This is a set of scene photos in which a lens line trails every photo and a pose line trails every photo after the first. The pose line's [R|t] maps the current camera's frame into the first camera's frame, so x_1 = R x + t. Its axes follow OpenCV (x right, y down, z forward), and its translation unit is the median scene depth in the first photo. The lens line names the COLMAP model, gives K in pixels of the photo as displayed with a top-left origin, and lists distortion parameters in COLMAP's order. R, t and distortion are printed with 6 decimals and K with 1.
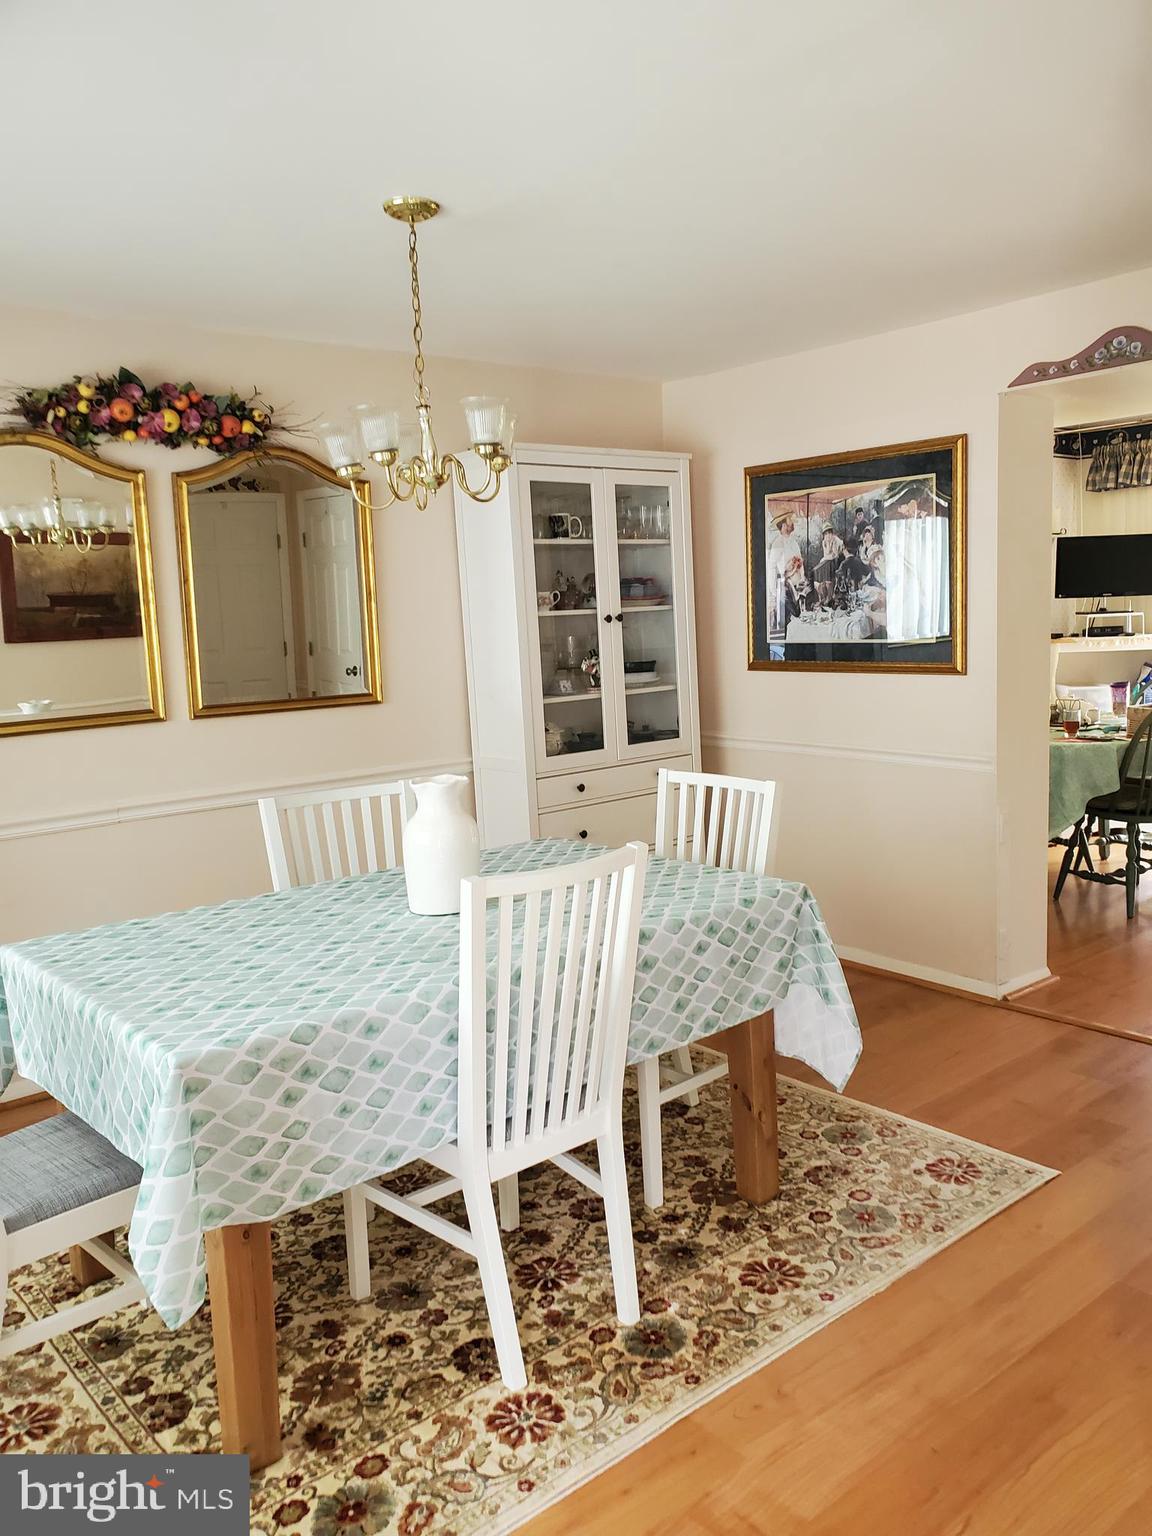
lens RADIAL K [[1222.8, 0, 576.0], [0, 1222.8, 768.0], [0, 0, 1]] dist [0.011498, 0.001291]
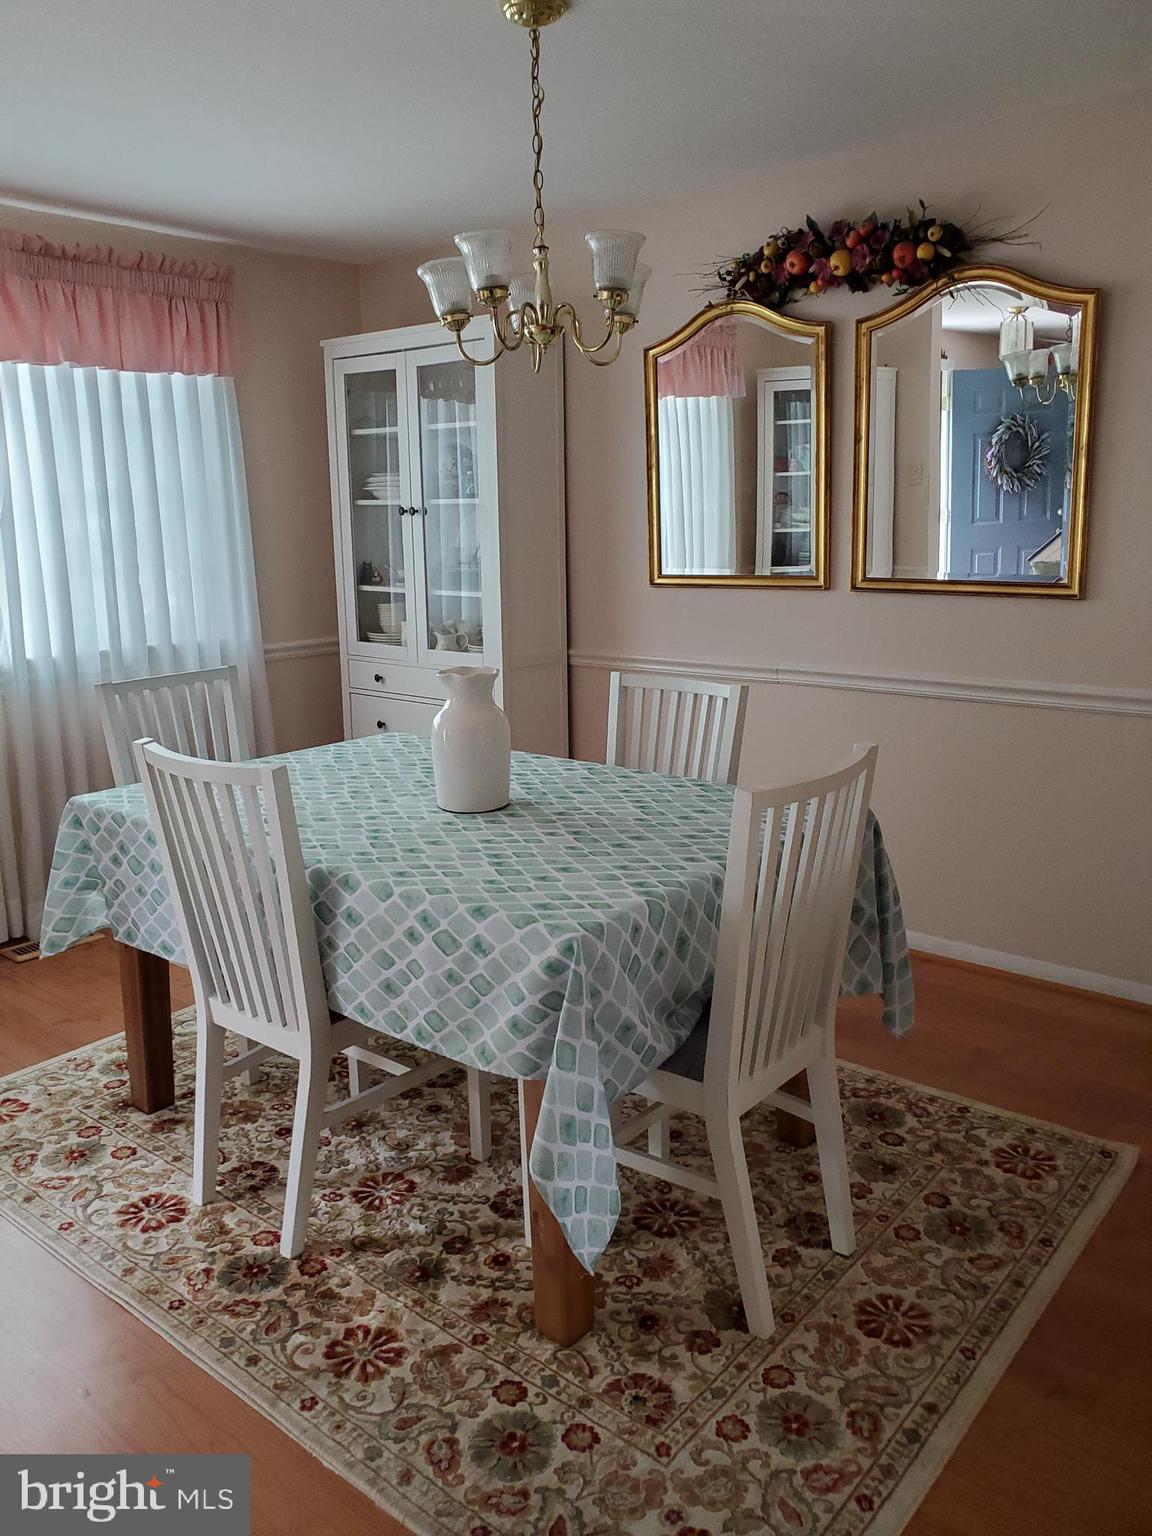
lens RADIAL K [[1172.9, 0, 577.2], [0, 1172.9, 750.7], [0, 0, 1]] dist [-0.003932, 0.003955]
pose [[0.180466, 0.238000, -0.954352, 0.692699], [-0.116270, 0.968642, 0.219578, -0.122655], [0.976685, 0.071336, 0.202479, 0.811019]]
